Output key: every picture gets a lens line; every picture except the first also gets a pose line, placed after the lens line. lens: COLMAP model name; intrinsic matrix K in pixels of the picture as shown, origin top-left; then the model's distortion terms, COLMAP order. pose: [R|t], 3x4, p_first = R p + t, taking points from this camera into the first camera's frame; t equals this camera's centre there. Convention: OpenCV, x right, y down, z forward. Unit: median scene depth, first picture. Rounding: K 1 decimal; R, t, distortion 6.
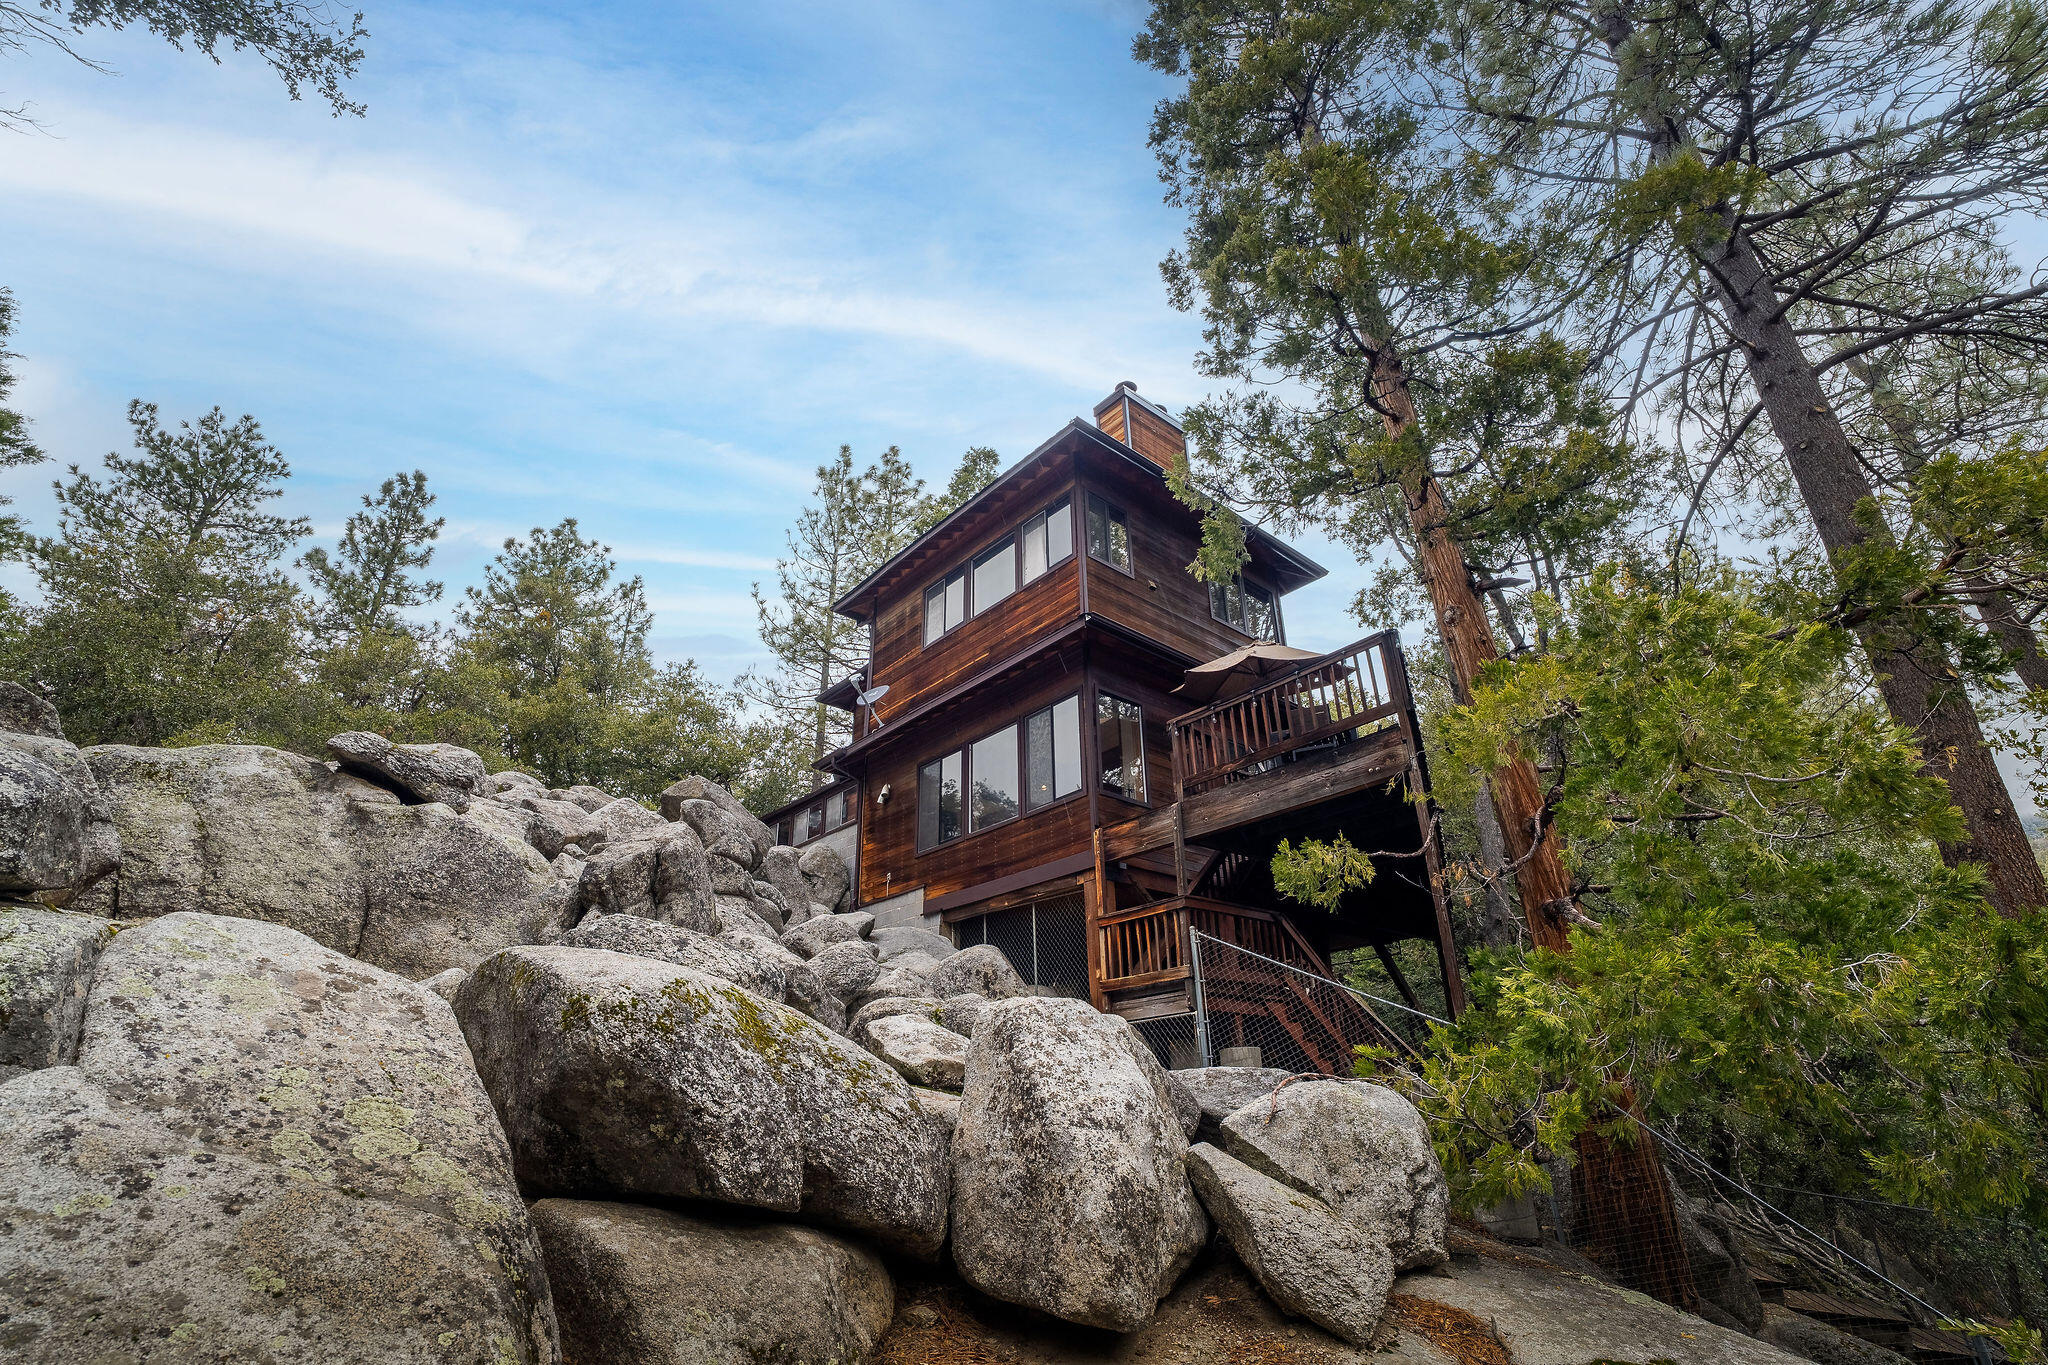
lens RADIAL K [[952.2, 0, 1024.0], [0, 952.2, 682.5], [0, 0, 1]] dist [-0.070590, 0.027114]
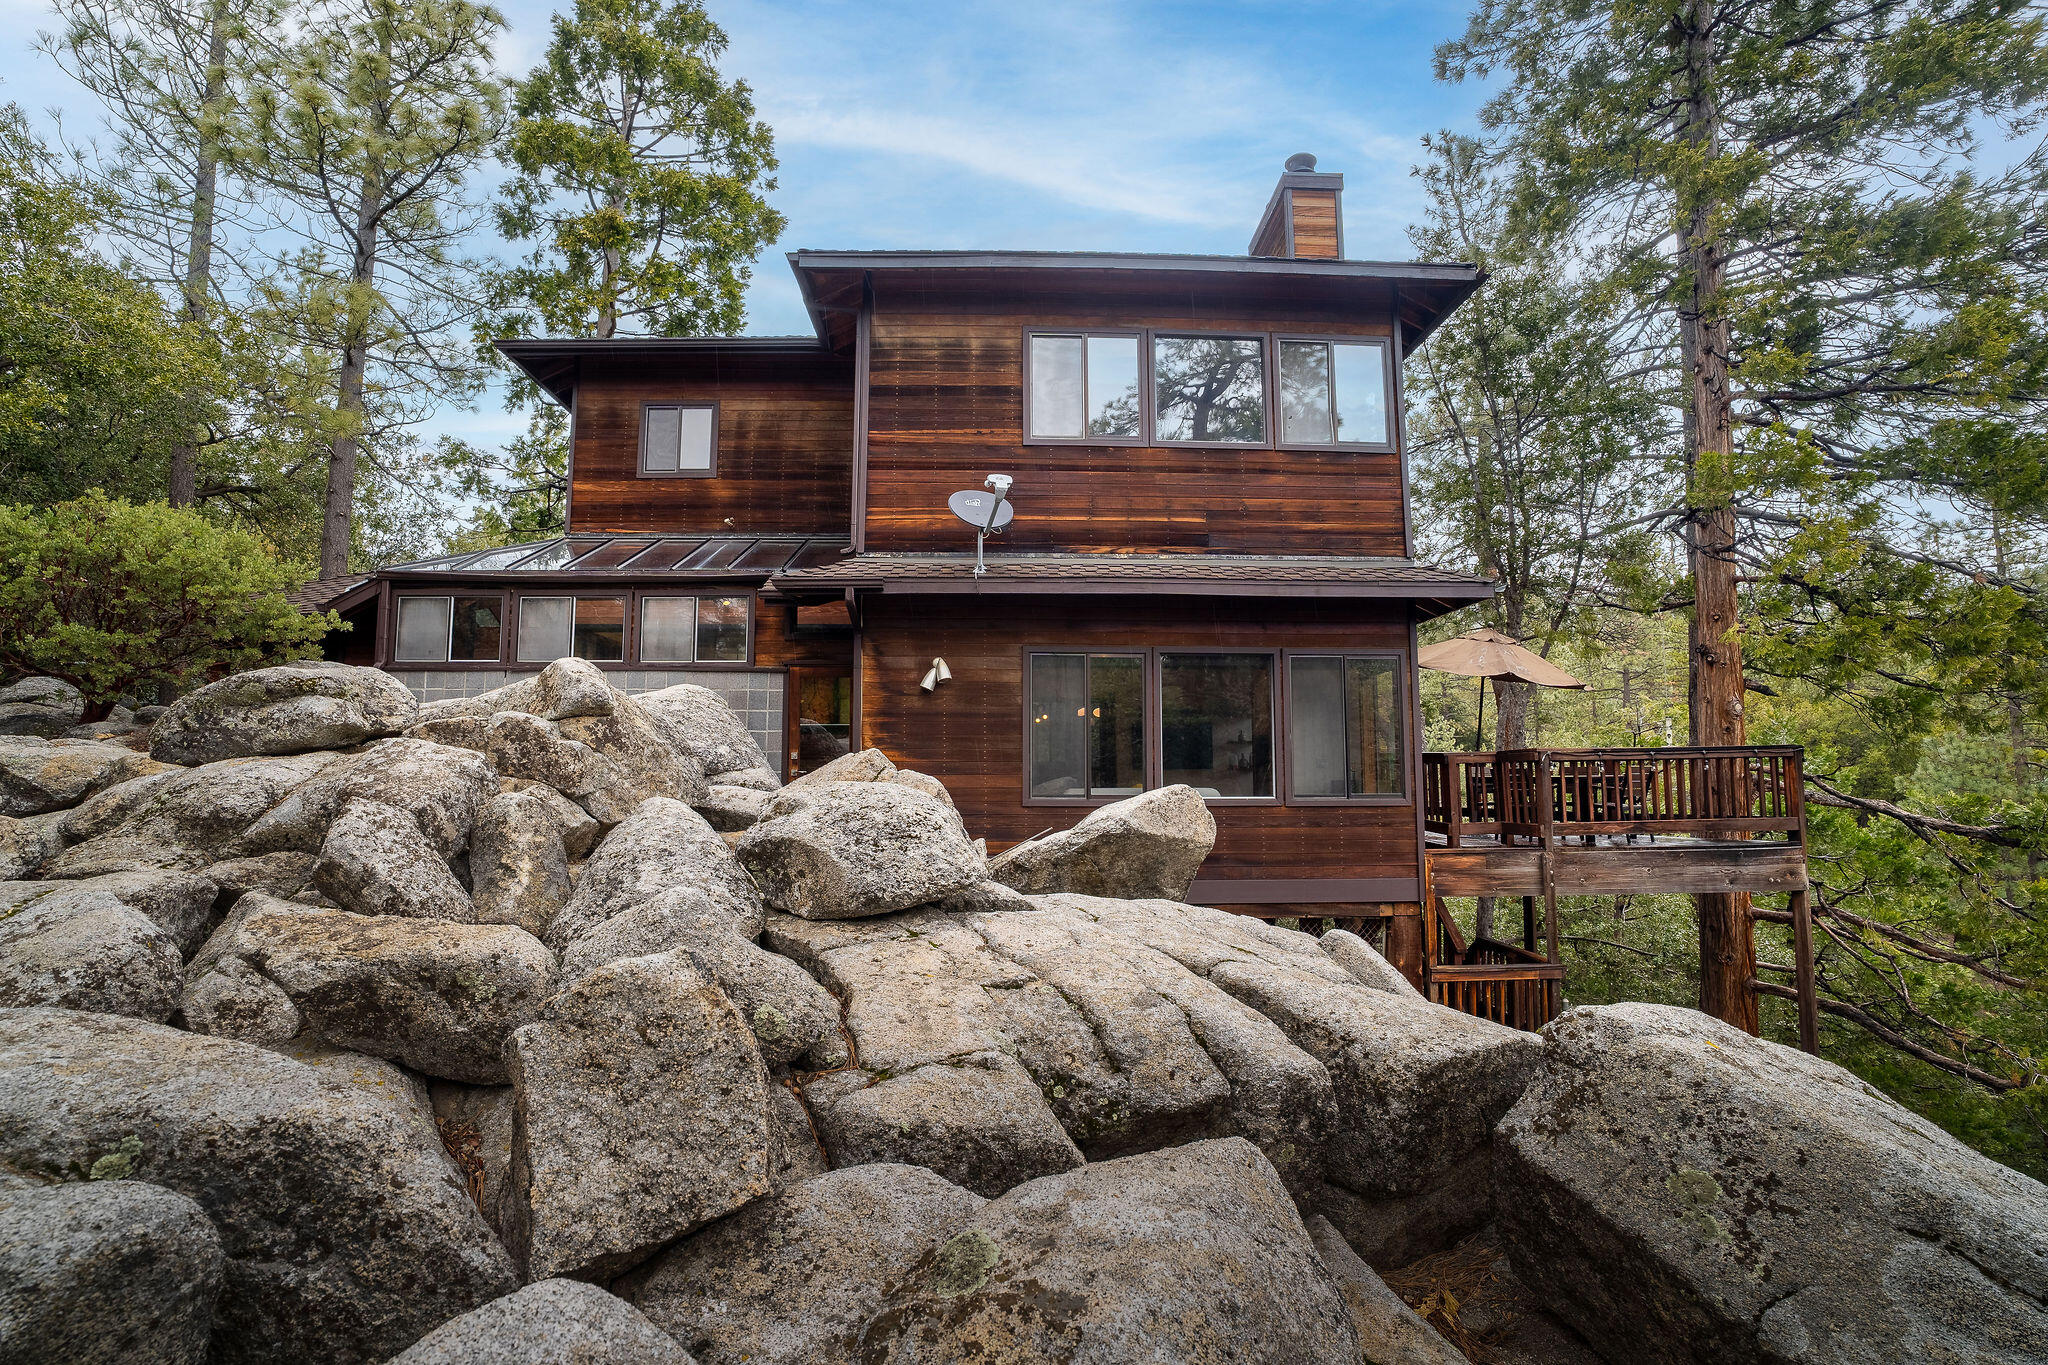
lens RADIAL K [[952.2, 0, 1024.0], [0, 952.2, 682.5], [0, 0, 1]] dist [-0.070590, 0.027114]
pose [[0.626857, 0.091290, 0.773768, -0.566838], [-0.349447, 0.920565, 0.174491, 0.001719], [-0.696374, -0.379772, 0.608964, 0.607516]]
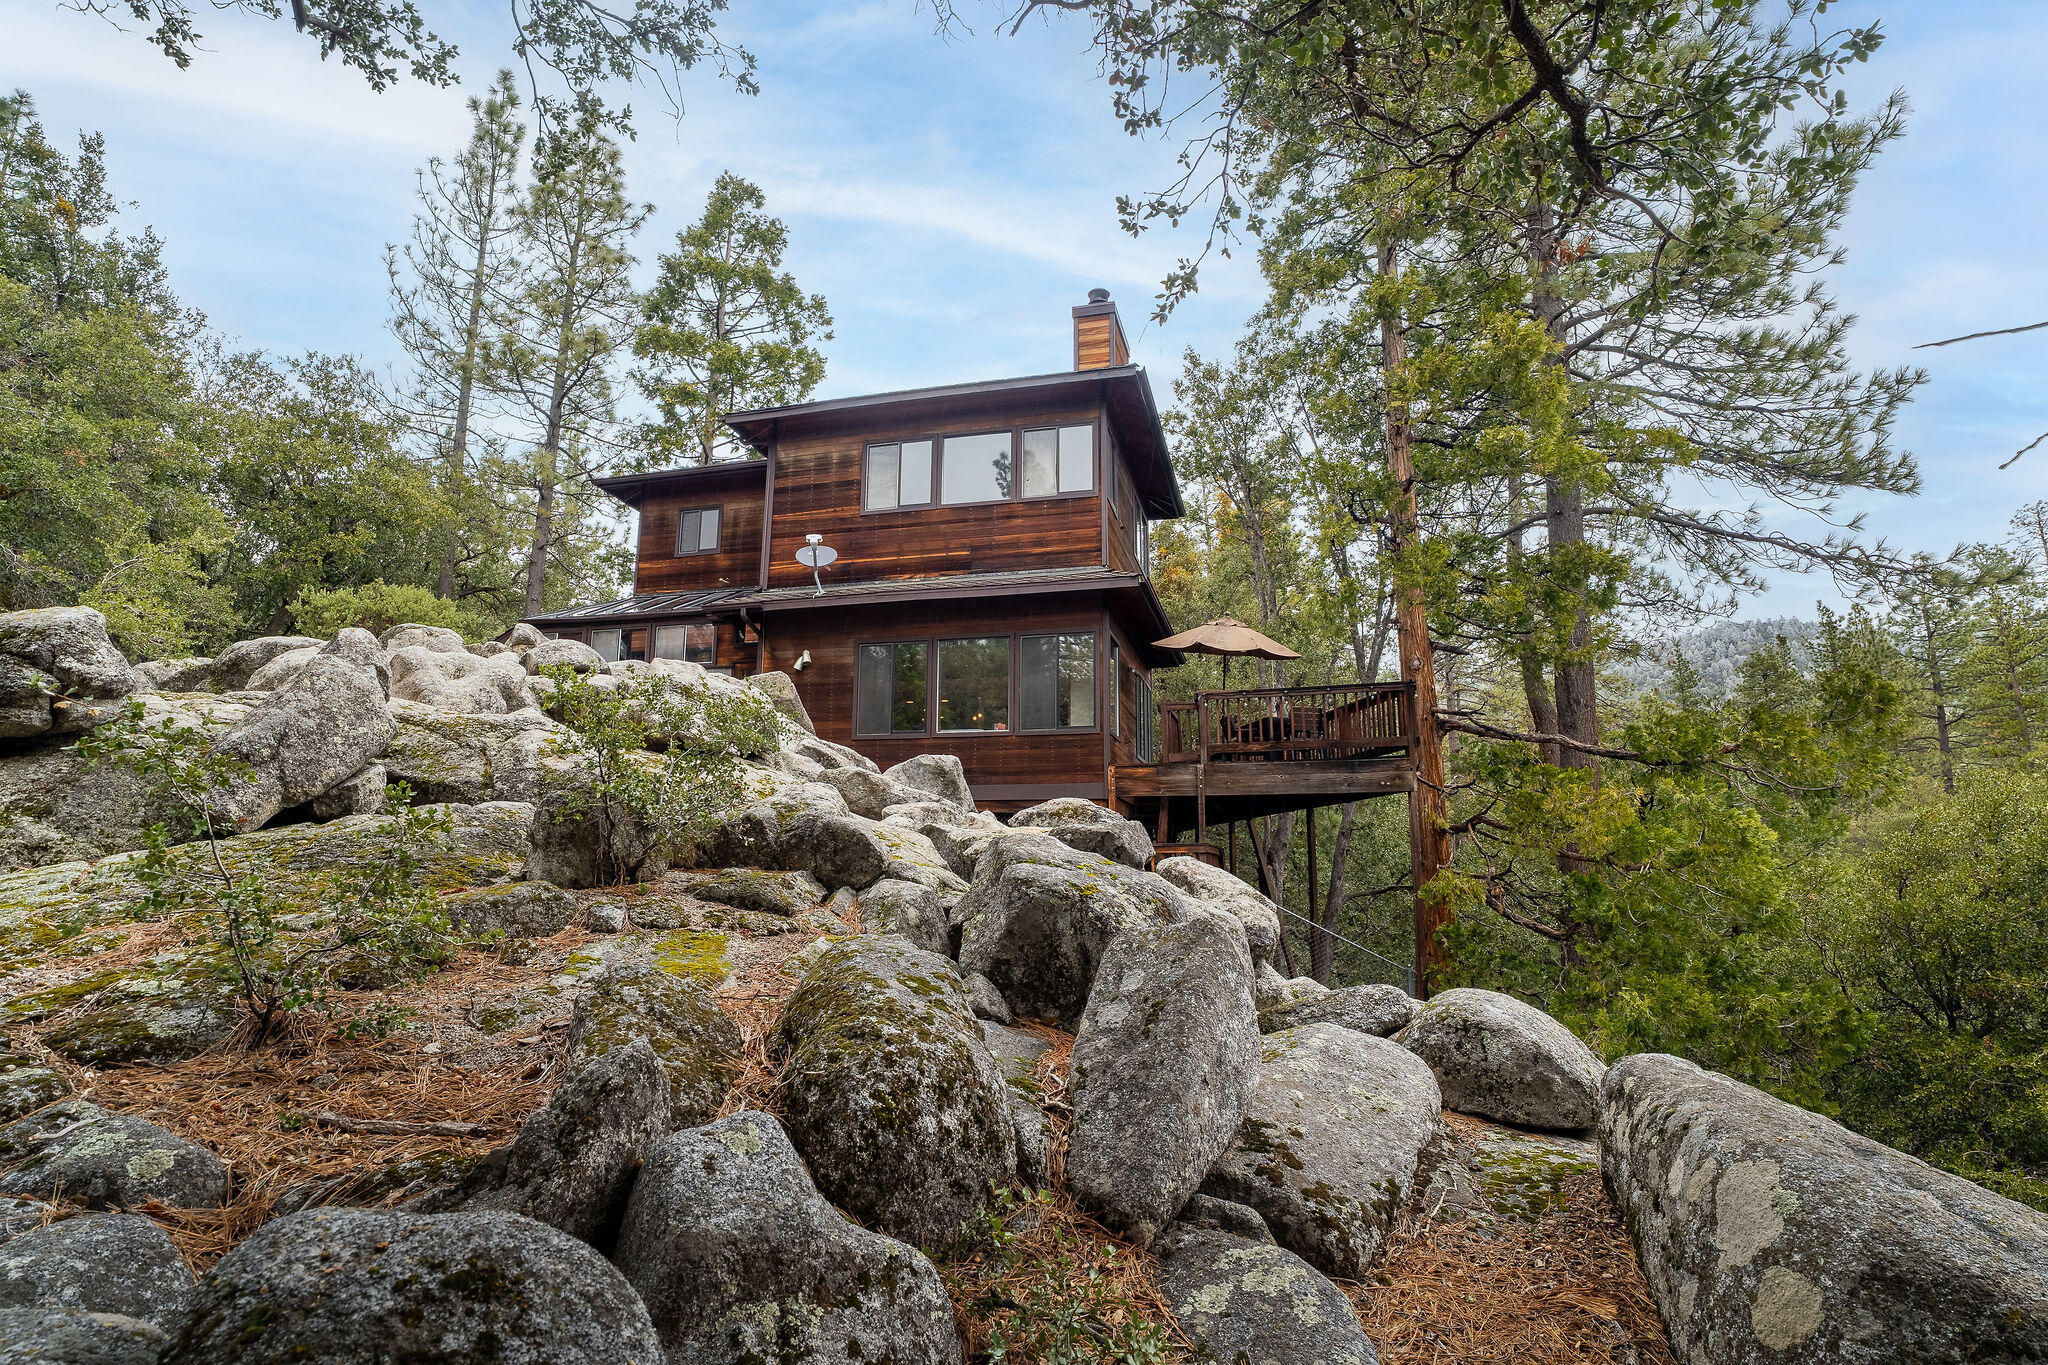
lens RADIAL K [[1048.0, 0, 1024.0], [0, 1048.0, 682.5], [0, 0, 1]] dist [-0.055015, 0.021001]
pose [[0.818109, 0.128385, 0.560548, -0.548628], [-0.267575, 0.947798, 0.173442, -0.099965], [-0.509019, -0.291883, 0.809755, 0.042310]]
